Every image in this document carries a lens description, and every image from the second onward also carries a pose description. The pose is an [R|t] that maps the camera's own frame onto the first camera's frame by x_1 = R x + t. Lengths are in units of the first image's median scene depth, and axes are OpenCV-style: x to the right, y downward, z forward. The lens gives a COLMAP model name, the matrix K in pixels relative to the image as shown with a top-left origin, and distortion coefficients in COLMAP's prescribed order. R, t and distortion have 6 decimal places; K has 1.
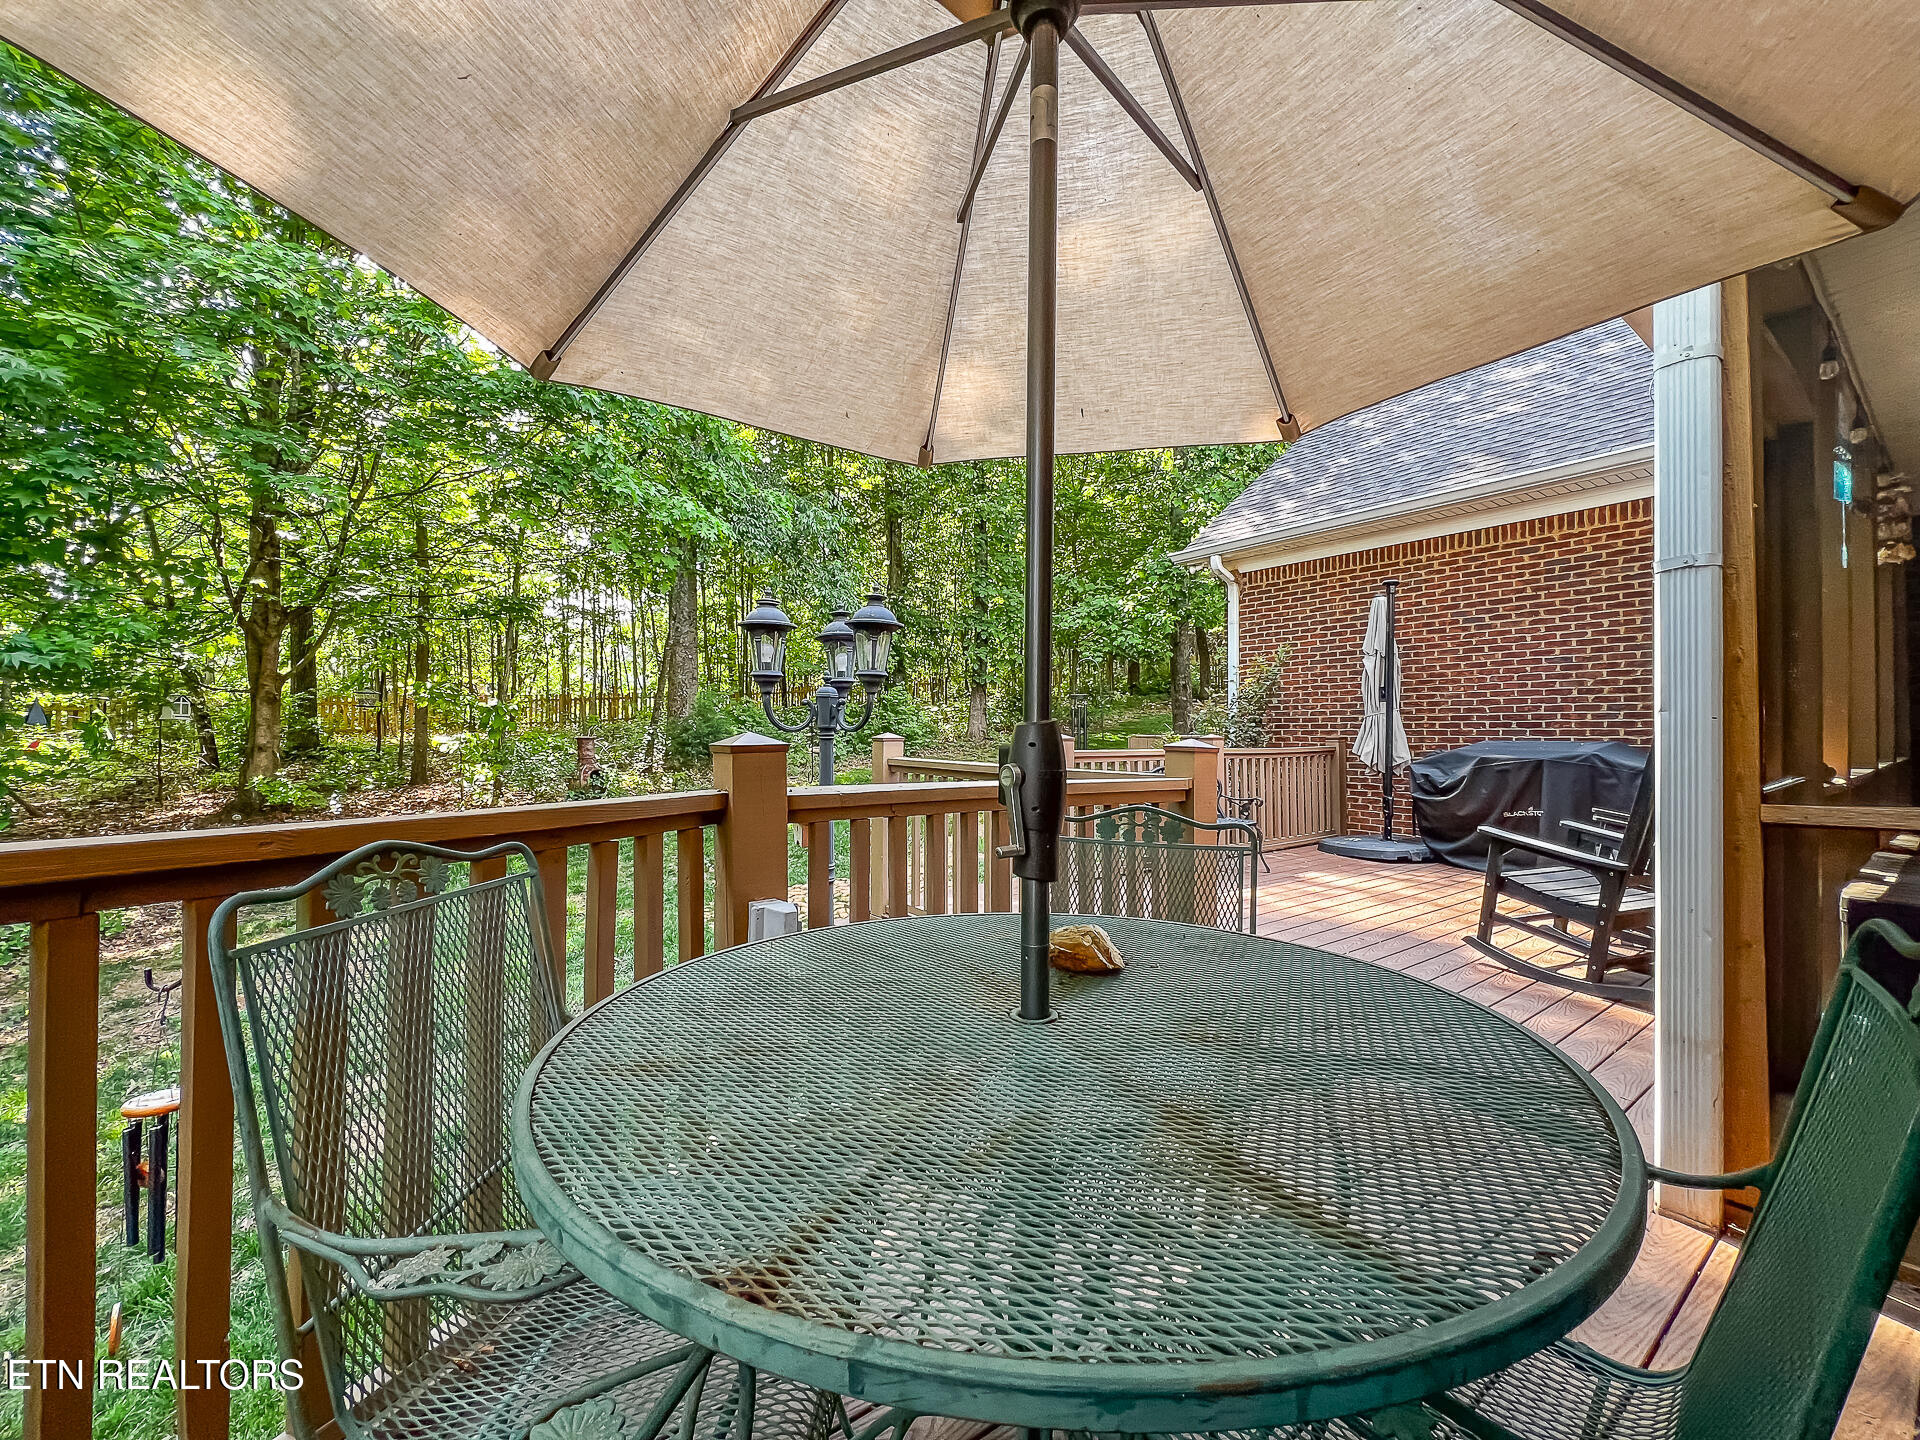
lens RADIAL K [[771.1, 0, 949.8], [0, 771.1, 720.4], [0, 0, 1]] dist [-0.000310, -0.000284]
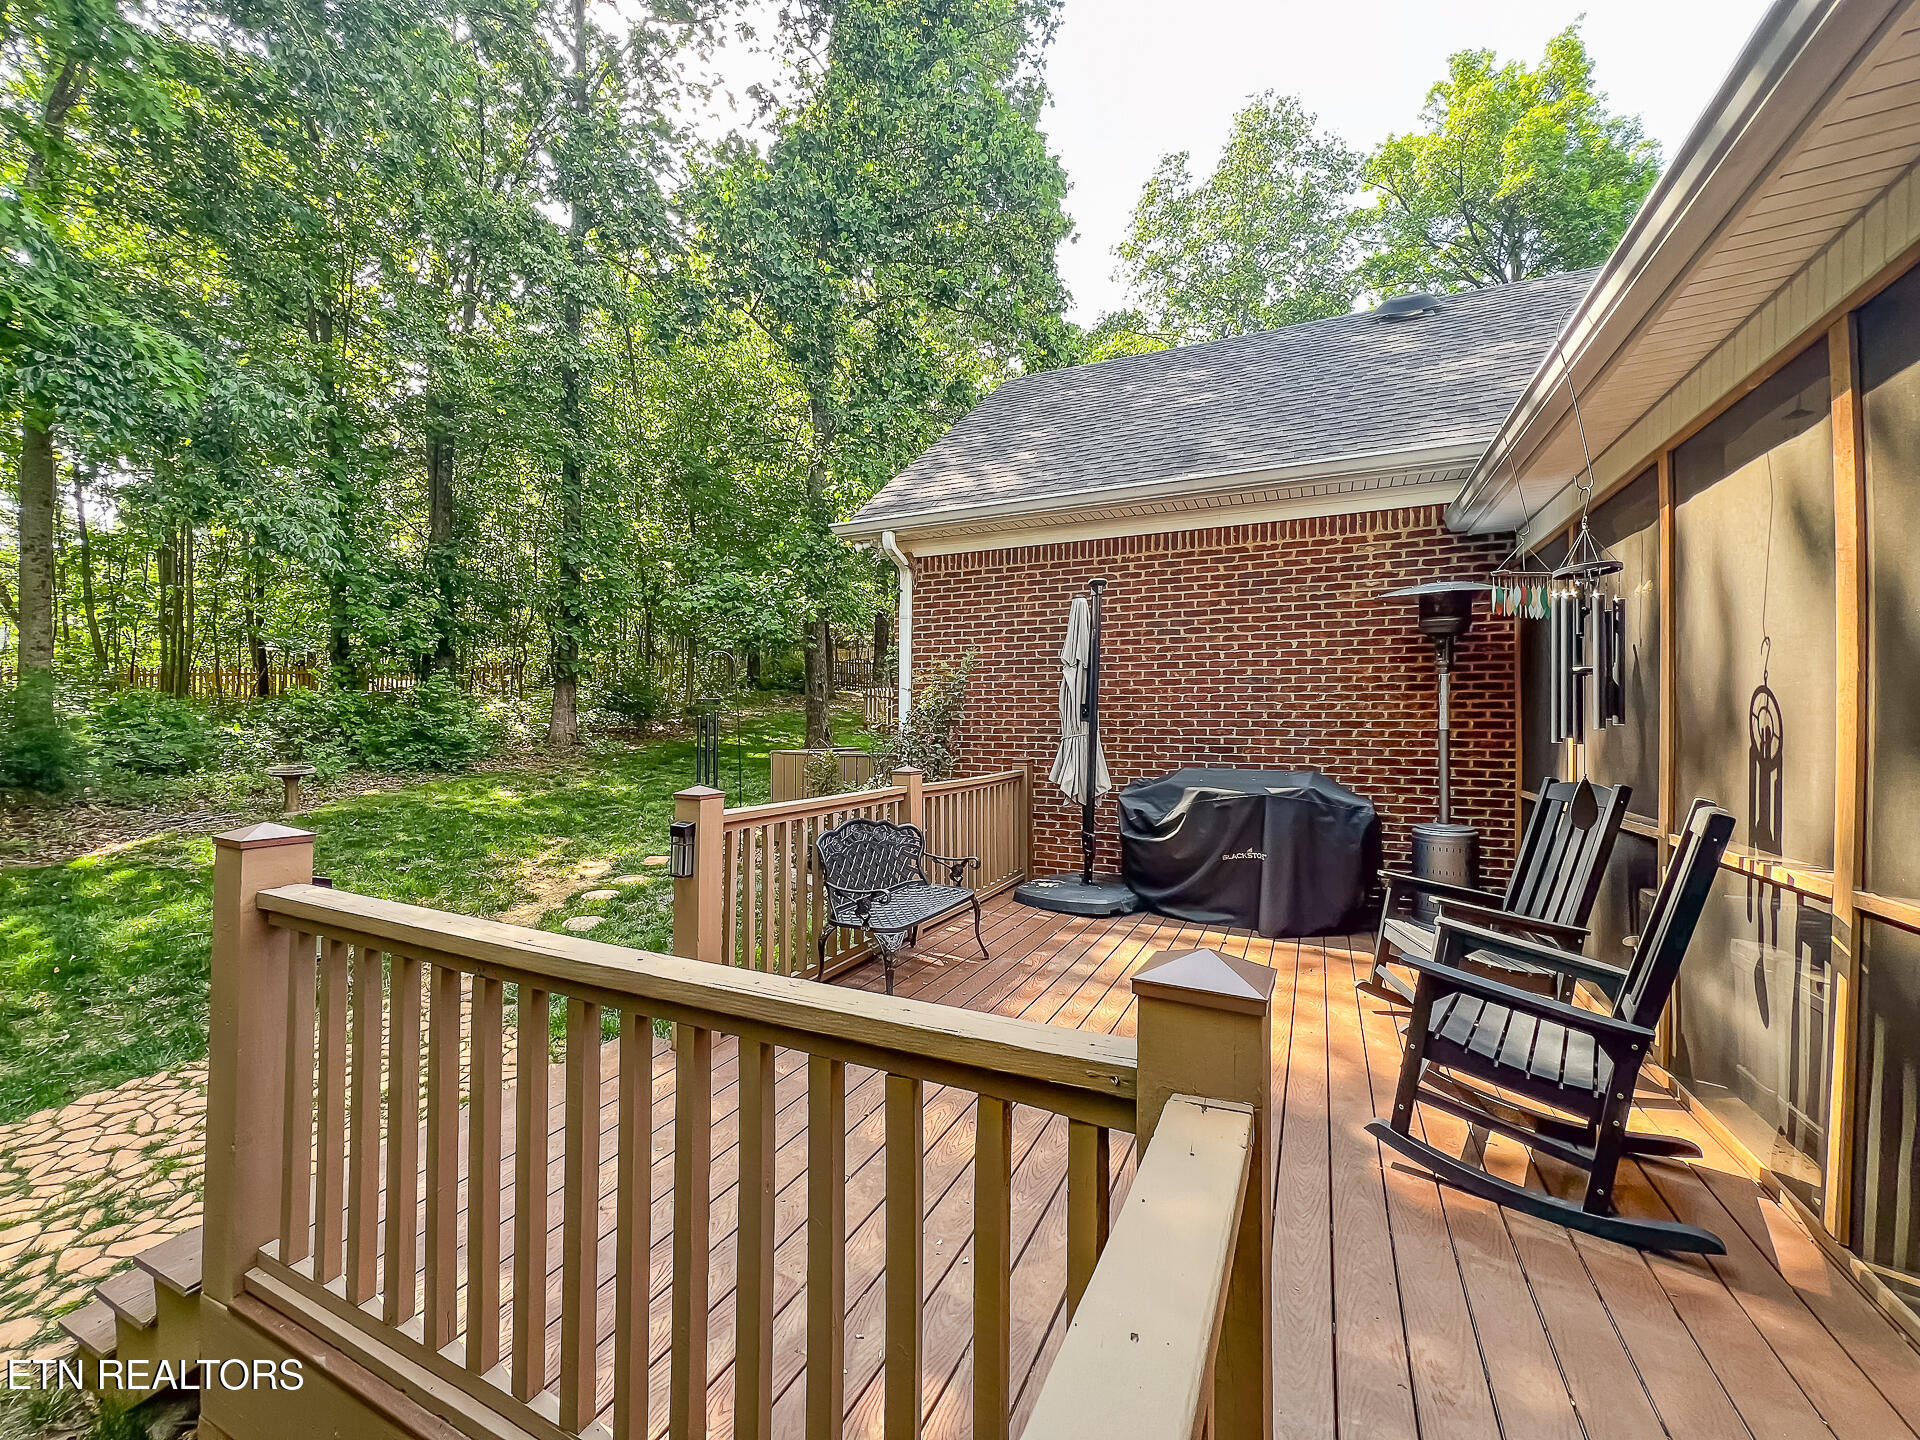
lens RADIAL K [[771.1, 0, 949.8], [0, 771.1, 720.4], [0, 0, 1]] dist [-0.000310, -0.000284]
pose [[0.880990, 0.008189, 0.473065, 0.028011], [-0.013059, 0.999890, 0.007010, -0.029591], [-0.472955, -0.012354, 0.881000, 0.323579]]
